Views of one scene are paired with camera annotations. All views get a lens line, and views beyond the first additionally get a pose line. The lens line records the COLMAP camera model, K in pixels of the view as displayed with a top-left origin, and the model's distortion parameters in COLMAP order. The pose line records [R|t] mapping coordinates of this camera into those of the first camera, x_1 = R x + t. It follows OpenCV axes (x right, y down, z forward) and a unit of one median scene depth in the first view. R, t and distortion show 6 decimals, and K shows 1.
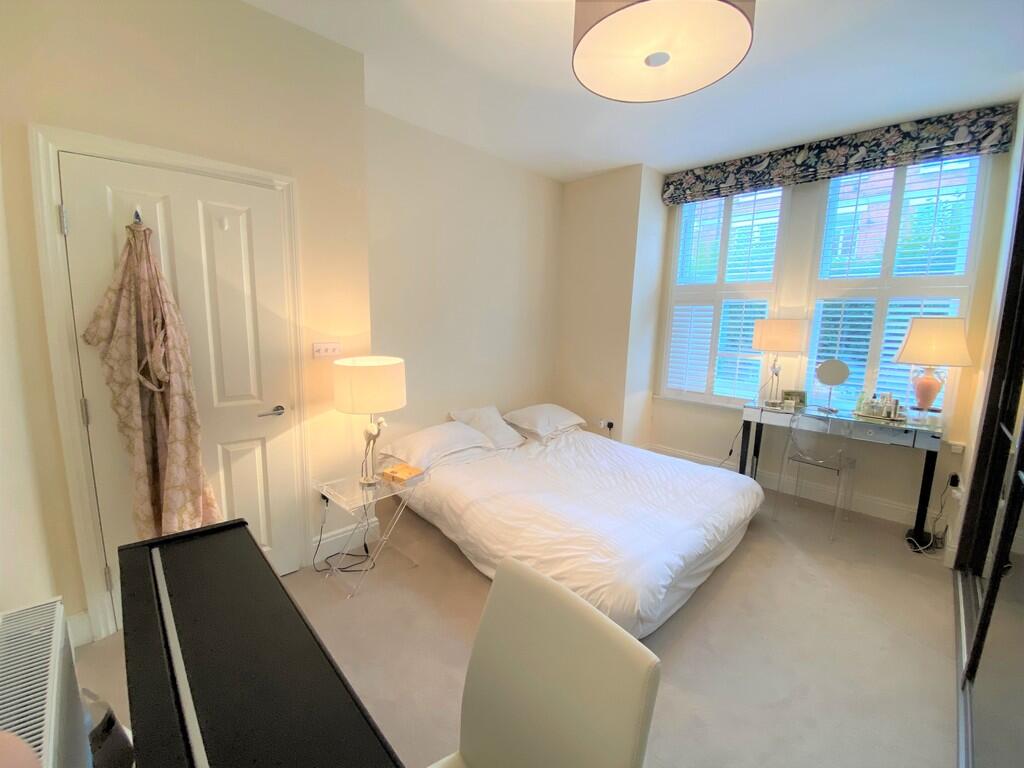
lens RADIAL K [[417.8, 0, 512.0], [0, 417.8, 384.0], [0, 0, 1]] dist [0.000611, -0.014659]
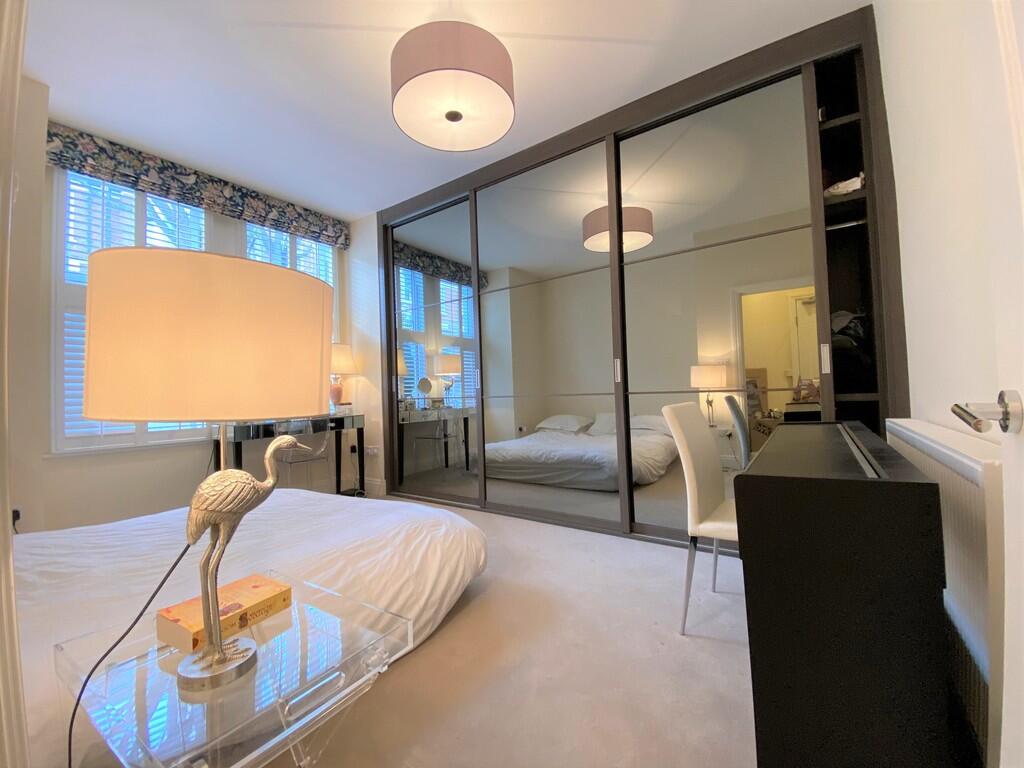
lens RADIAL K [[417.8, 0, 512.0], [0, 417.8, 384.0], [0, 0, 1]] dist [0.000611, -0.014659]
pose [[-0.203843, 0.000801, 0.979003, -0.522044], [0.175028, 0.983918, 0.035638, 0.035538], [-0.963231, 0.178617, -0.200706, 0.609754]]
